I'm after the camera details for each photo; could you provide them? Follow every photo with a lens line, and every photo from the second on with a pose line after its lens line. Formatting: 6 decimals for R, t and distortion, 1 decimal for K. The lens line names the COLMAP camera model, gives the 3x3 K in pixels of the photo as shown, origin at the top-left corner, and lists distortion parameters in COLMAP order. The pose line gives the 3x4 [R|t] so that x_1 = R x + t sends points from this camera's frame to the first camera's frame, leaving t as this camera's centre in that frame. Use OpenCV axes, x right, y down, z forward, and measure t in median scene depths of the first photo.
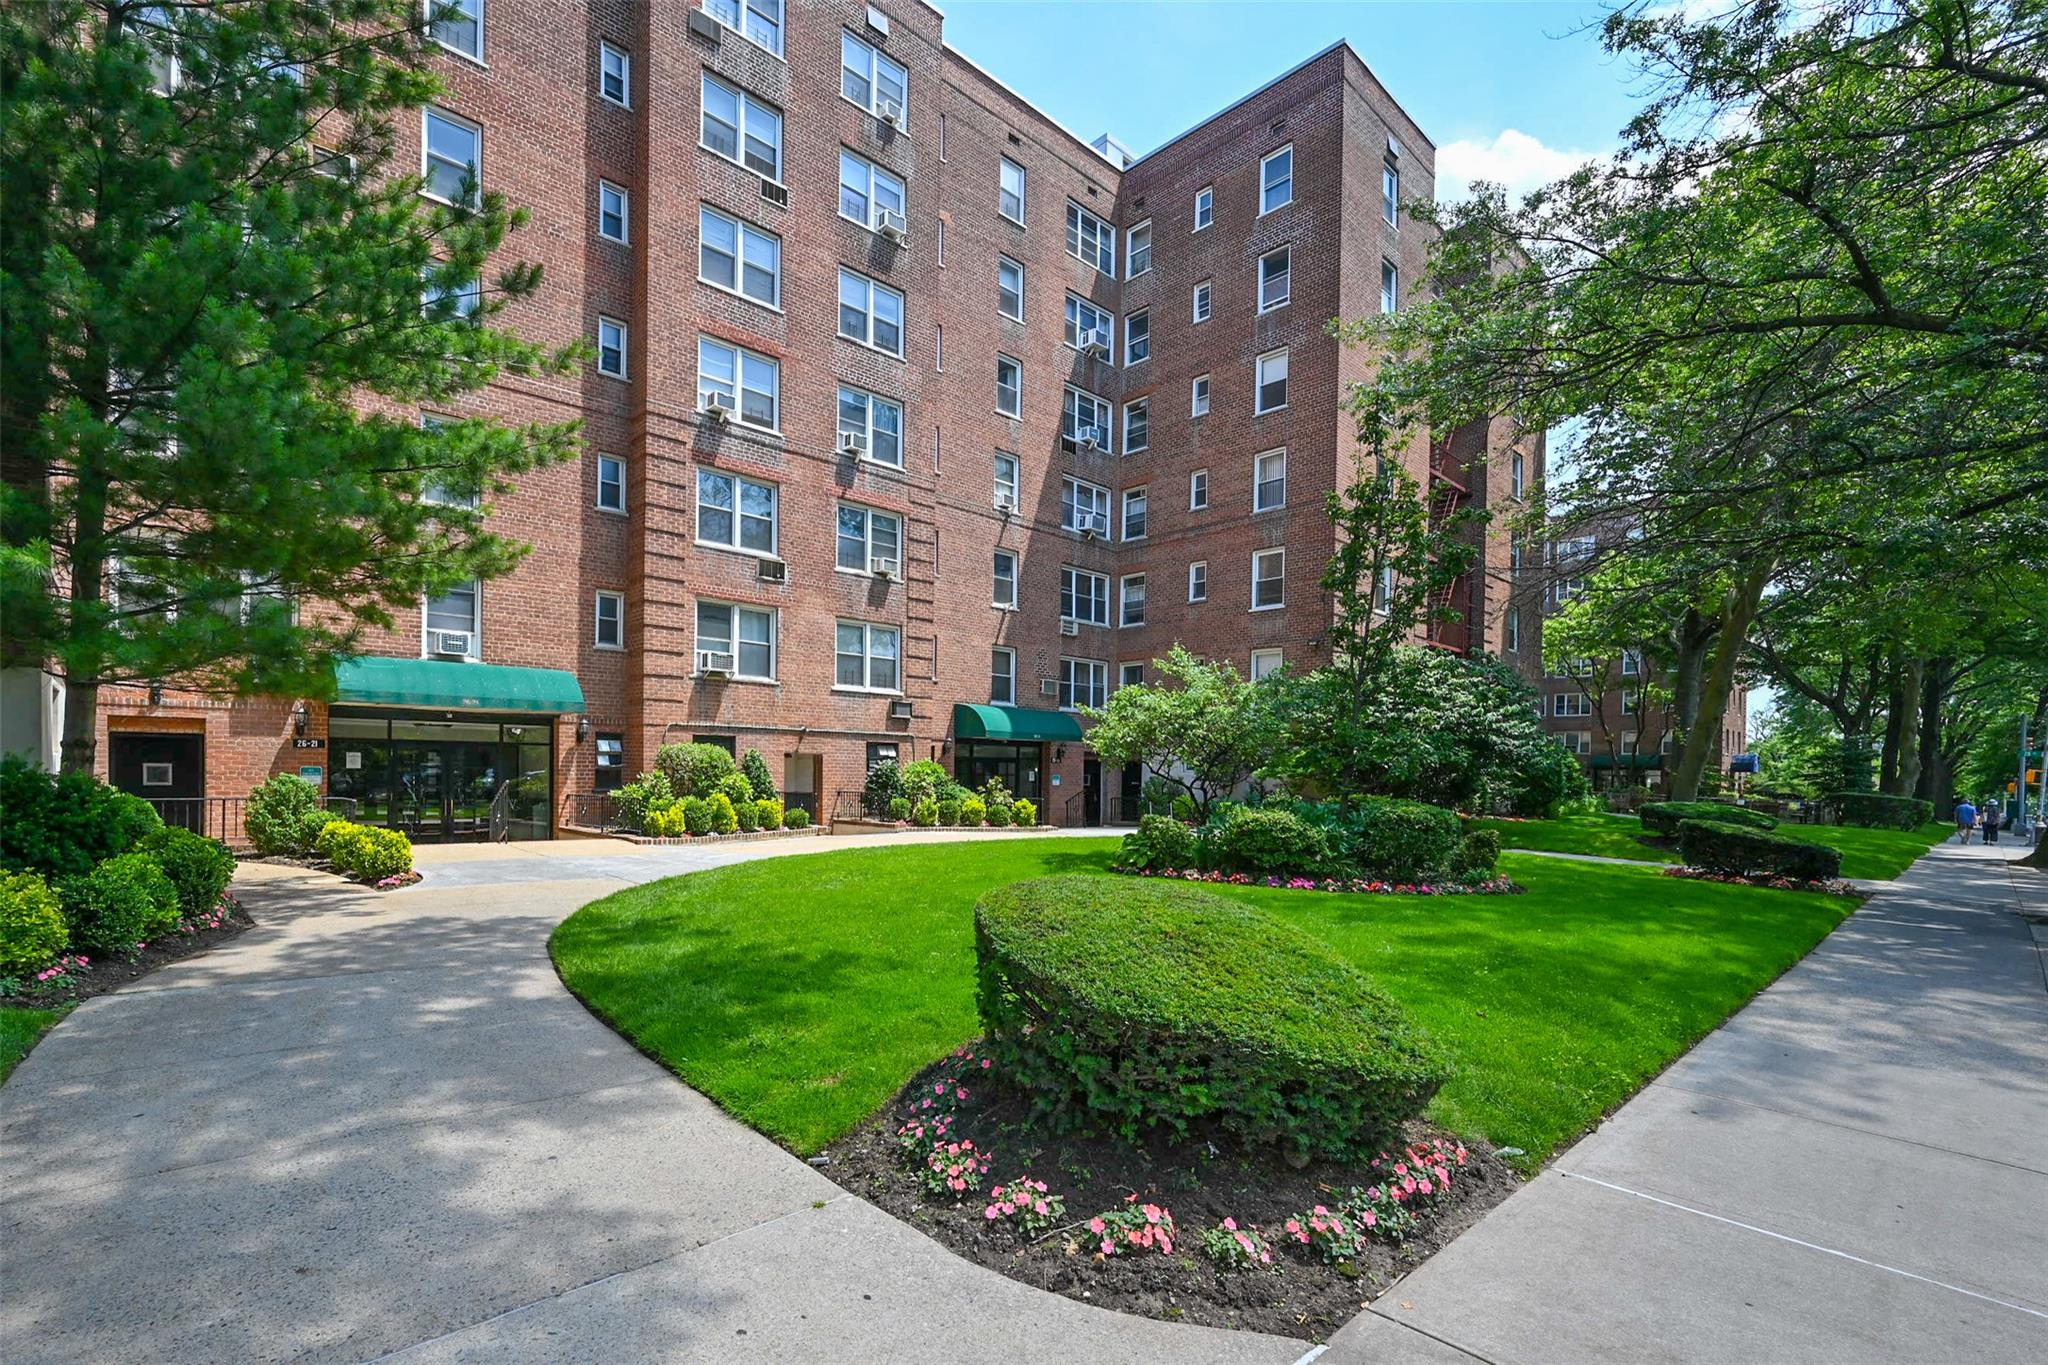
lens RADIAL K [[917.1, 0, 961.1], [0, 917.1, 778.2], [0, 0, 1]] dist [0.001387, 0.000070]
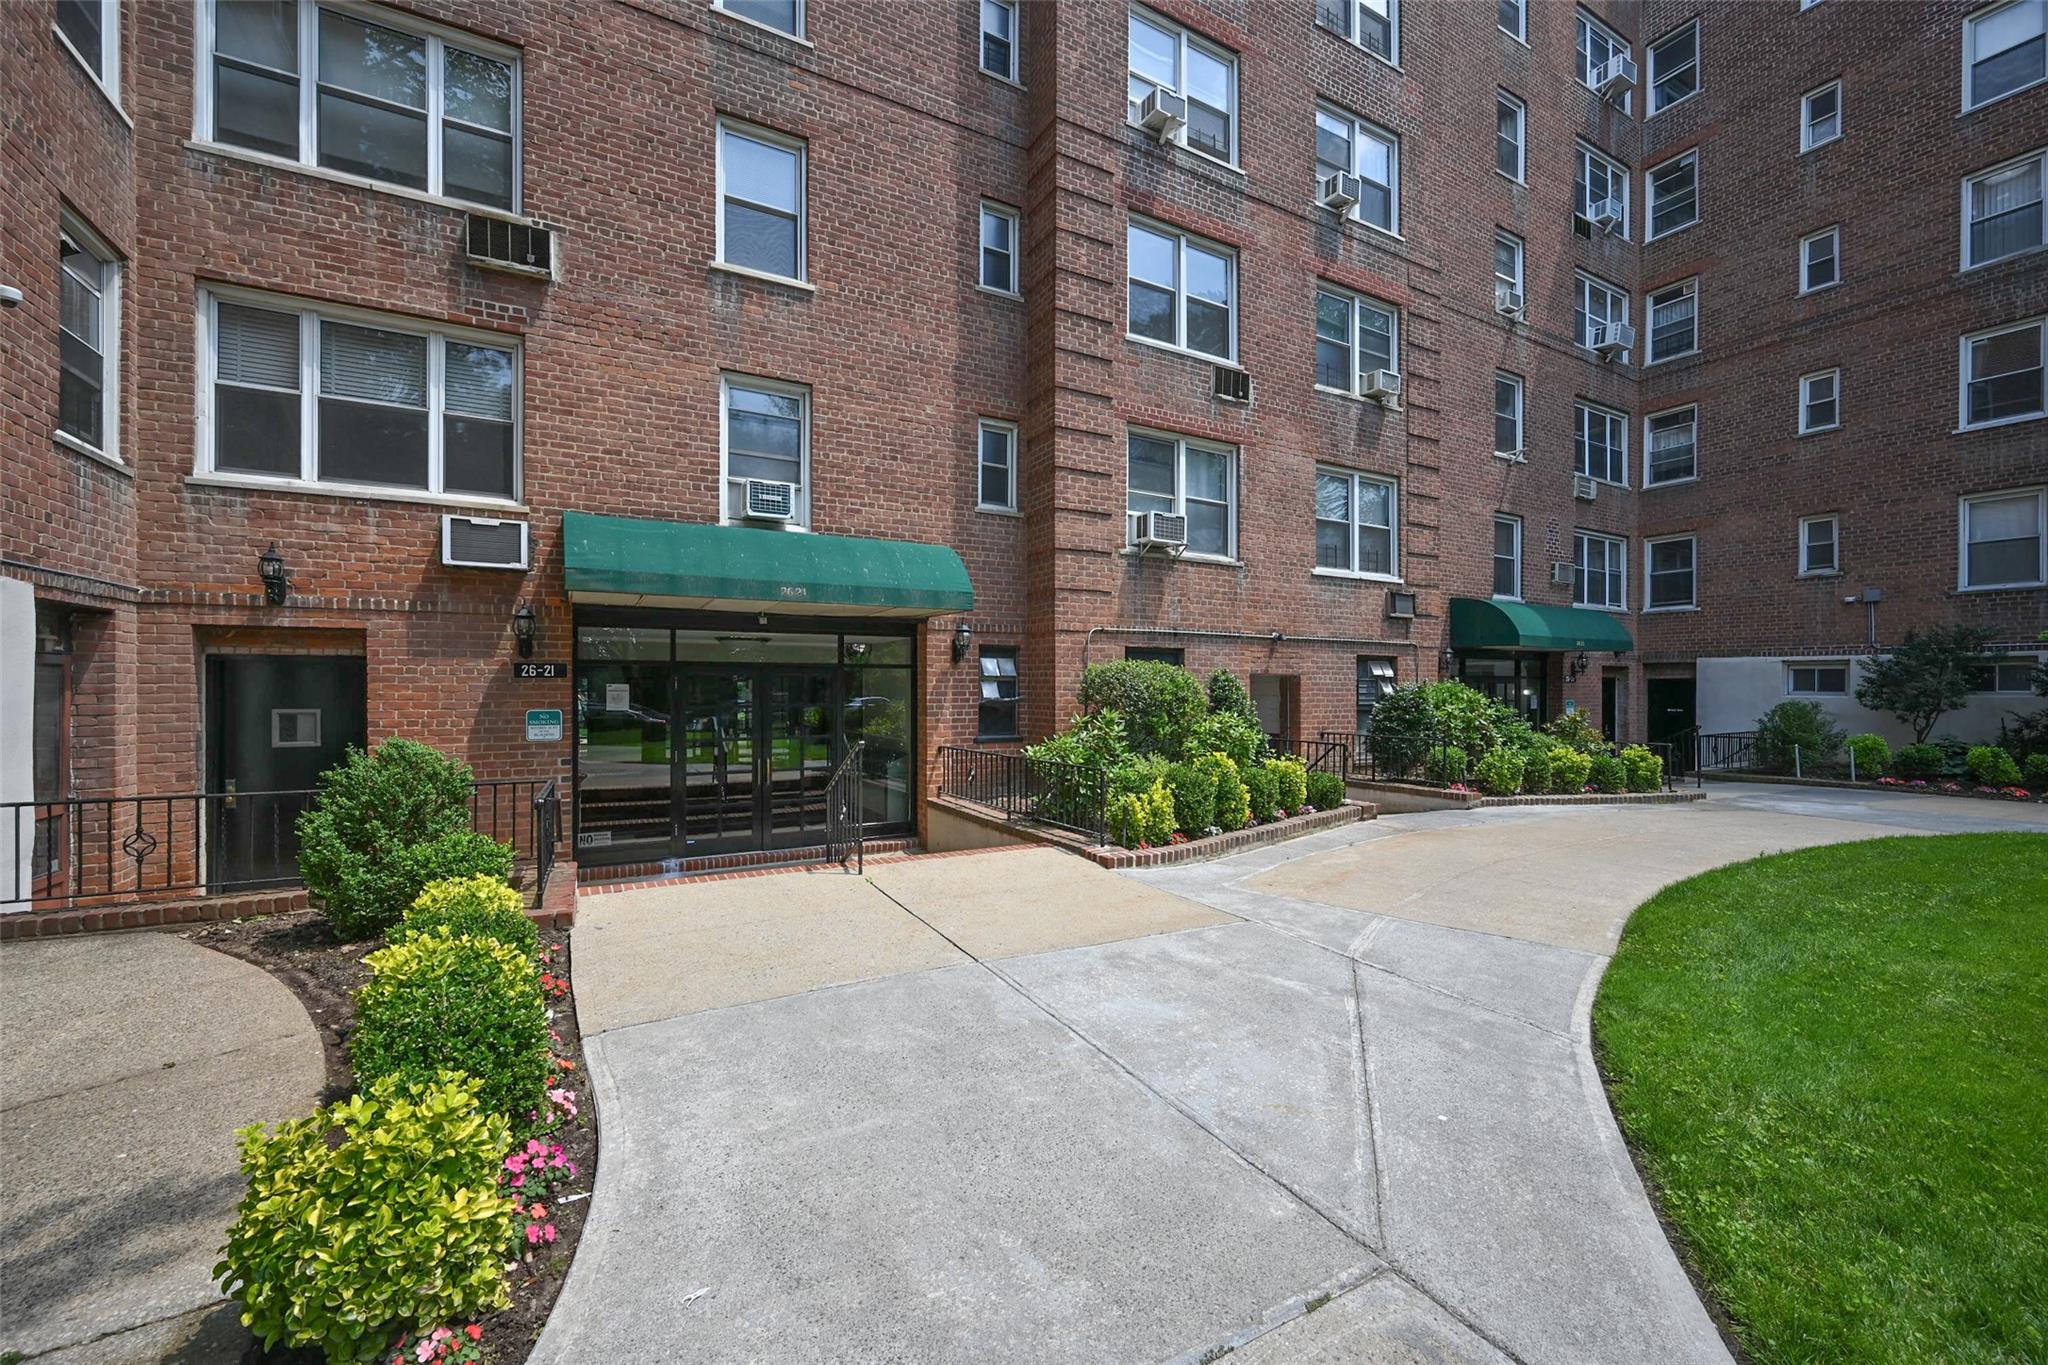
lens RADIAL K [[807.3, 0, 1025.5], [0, 807.3, 683.7], [0, 0, 1]] dist [0.001179, -0.000013]
pose [[0.975581, -0.012498, -0.219283, -0.238117], [0.009293, 0.999835, -0.015640, -0.014590], [0.219442, 0.013220, 0.975536, 0.453541]]
